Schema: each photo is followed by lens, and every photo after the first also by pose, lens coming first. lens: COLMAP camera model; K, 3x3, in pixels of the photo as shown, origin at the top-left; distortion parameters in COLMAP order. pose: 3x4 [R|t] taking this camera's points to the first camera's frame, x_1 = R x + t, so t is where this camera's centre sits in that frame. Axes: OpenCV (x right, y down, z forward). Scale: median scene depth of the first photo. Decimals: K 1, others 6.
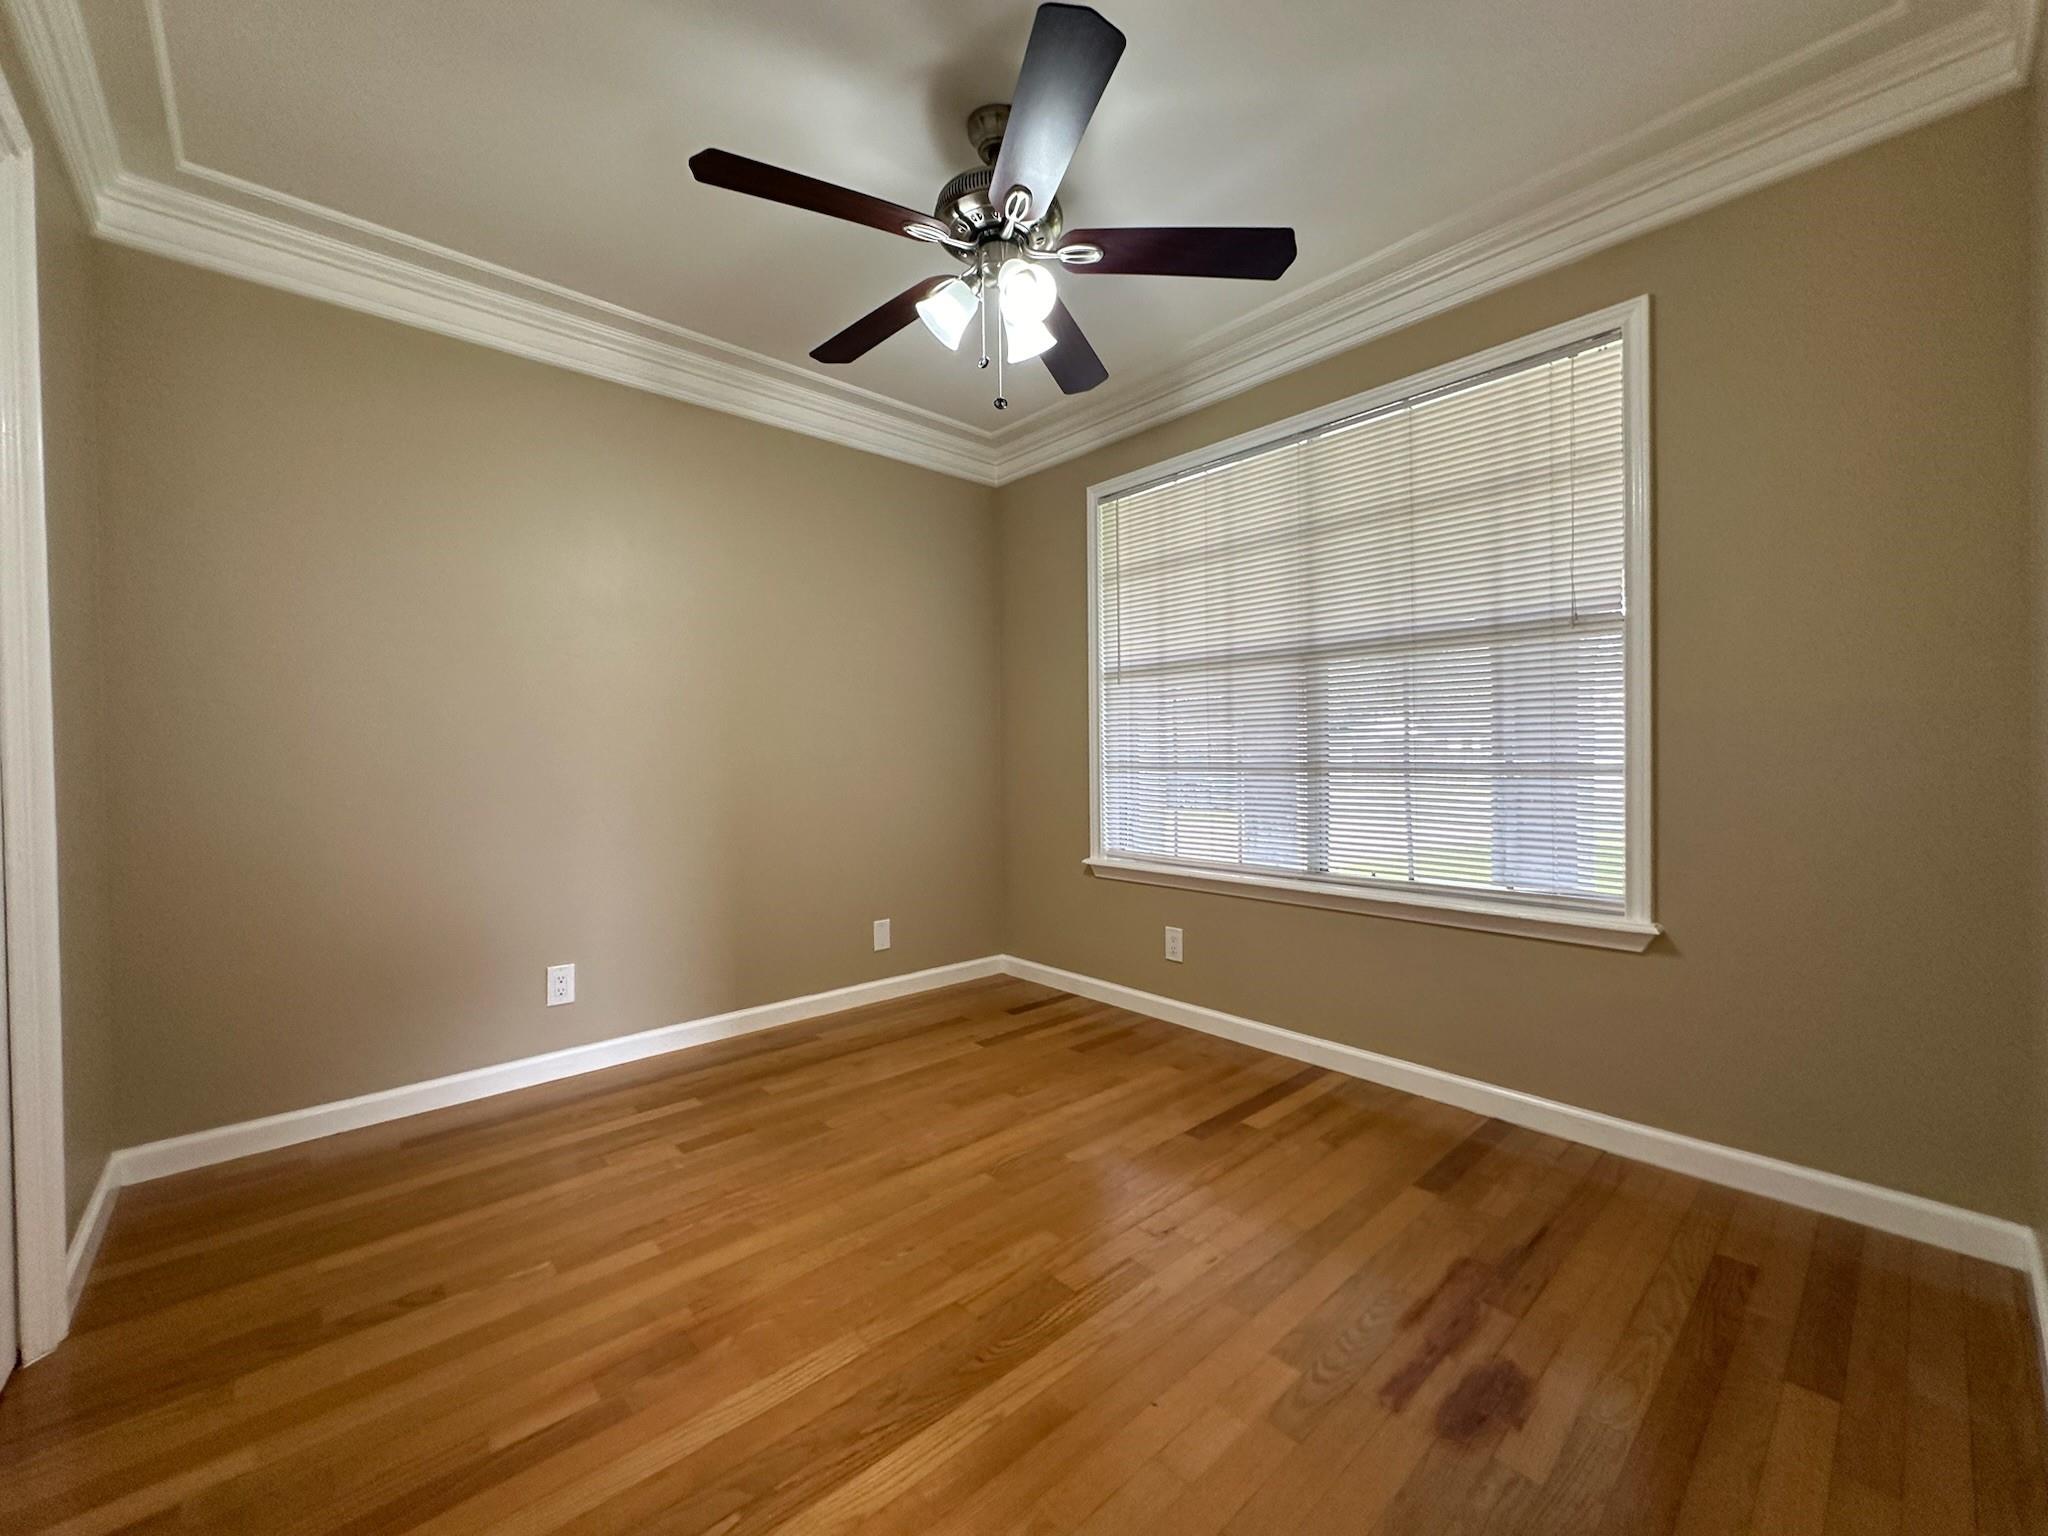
lens RADIAL K [[817.4, 0, 1024.2], [0, 817.4, 766.6], [0, 0, 1]] dist [-0.000979, -0.000098]
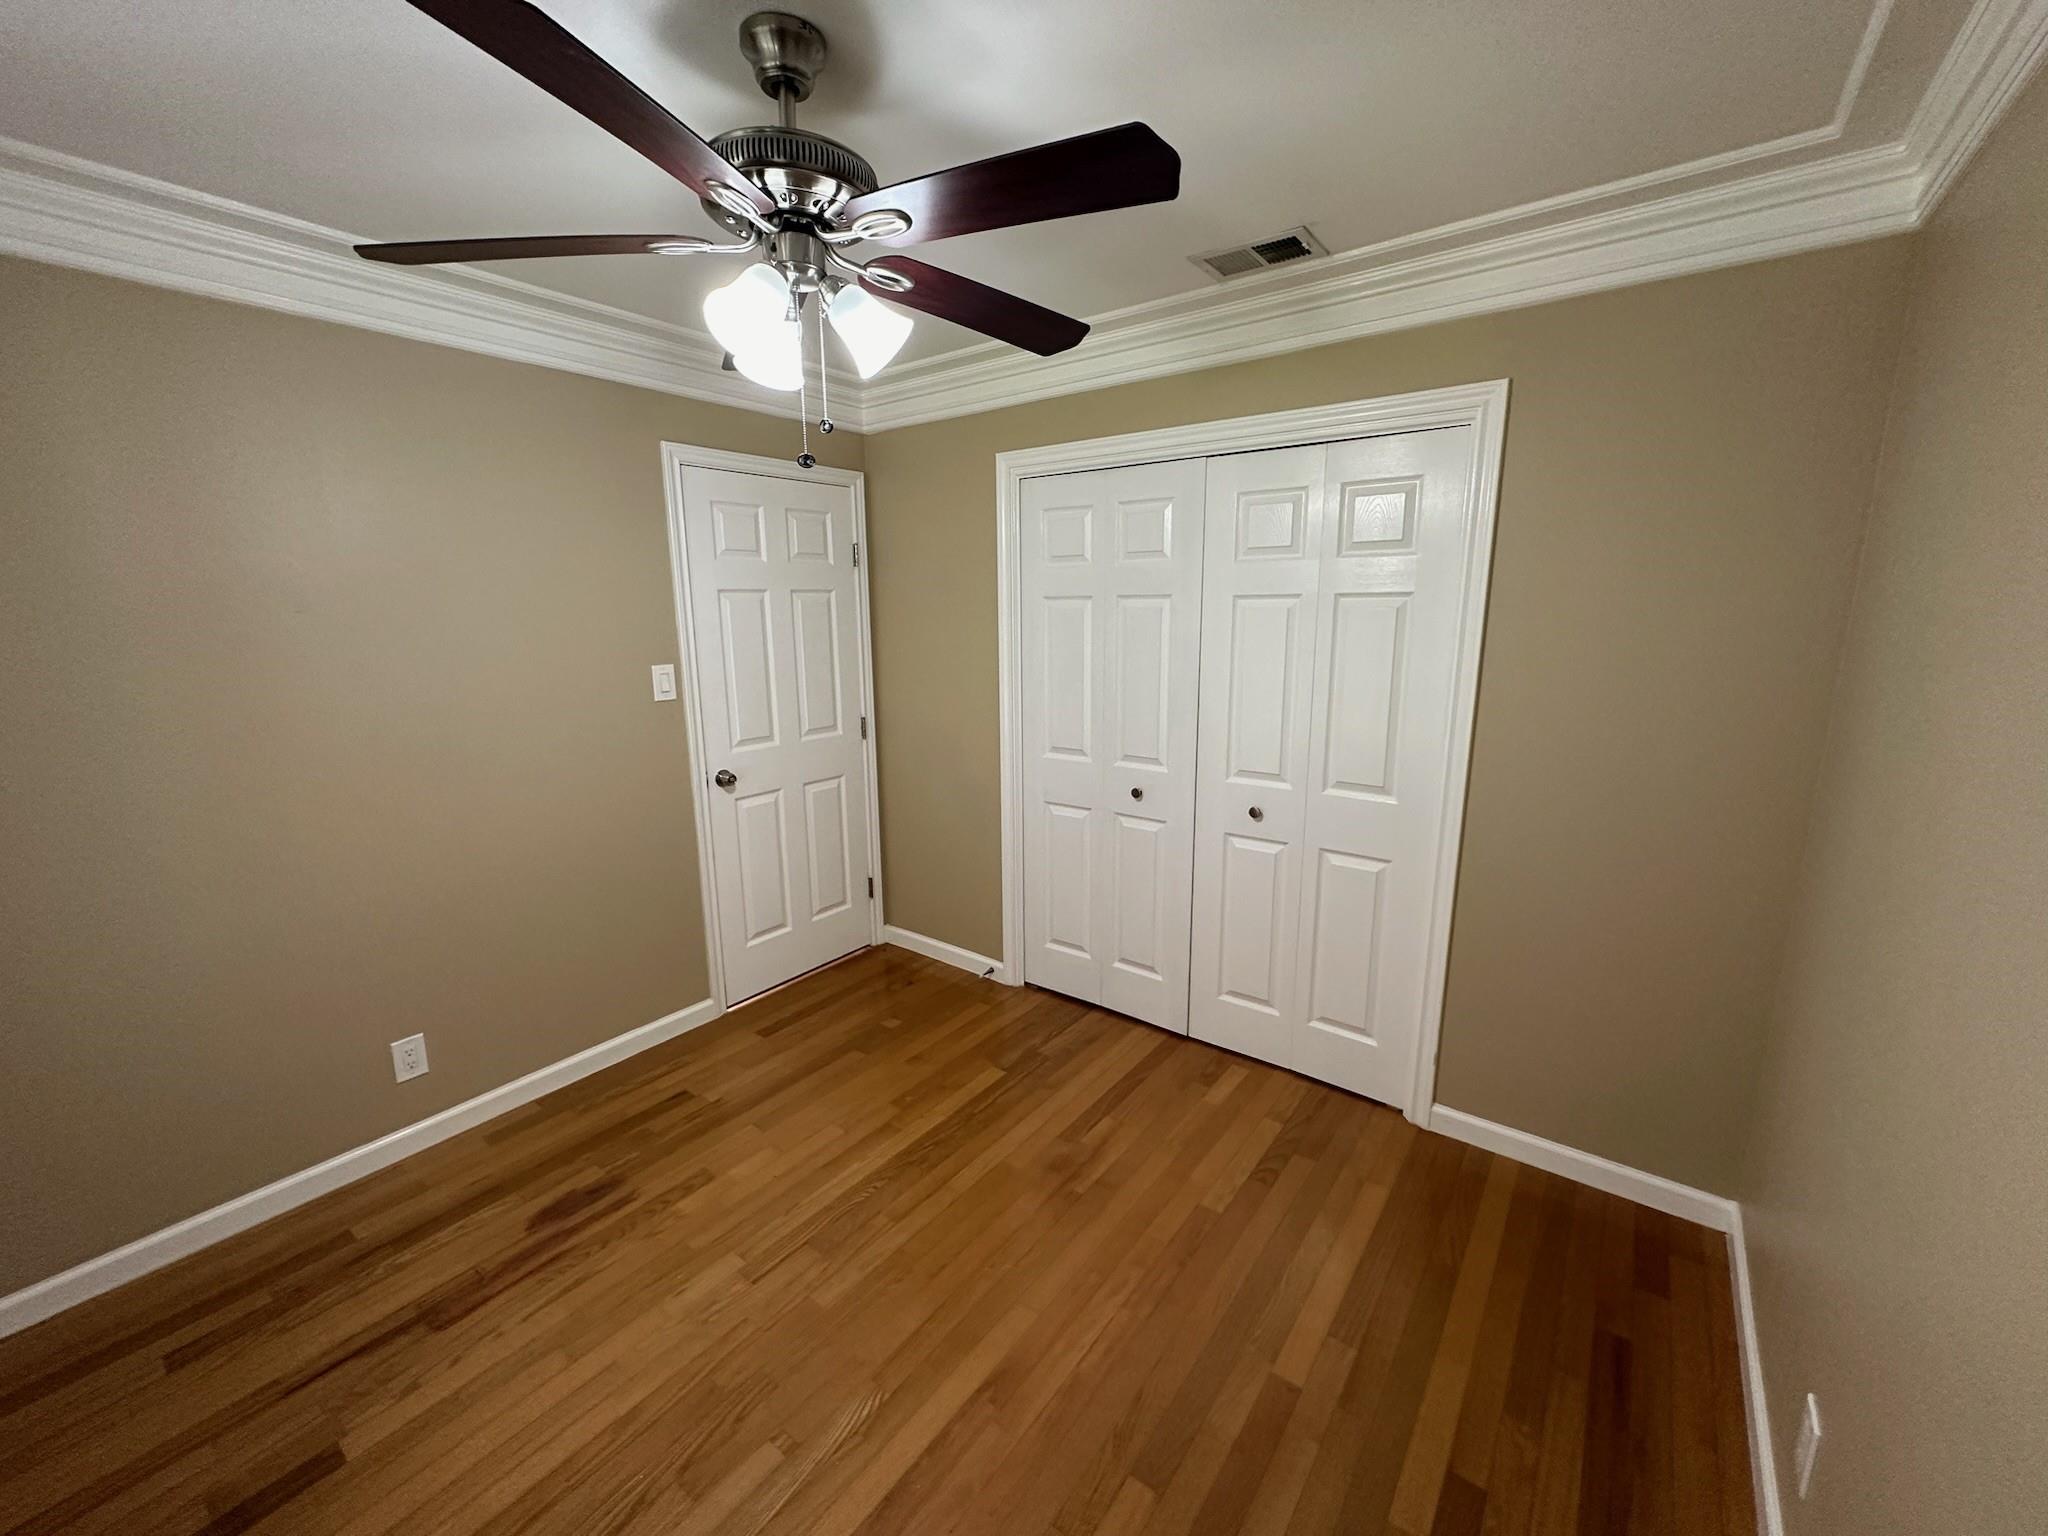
lens RADIAL K [[817.4, 0, 1024.2], [0, 817.4, 766.6], [0, 0, 1]] dist [-0.000979, -0.000098]
pose [[-0.981977, 0.057792, -0.179950, -0.099791], [0.018095, 0.976478, 0.214858, -0.436619], [0.188134, 0.207730, -0.959924, 2.447197]]
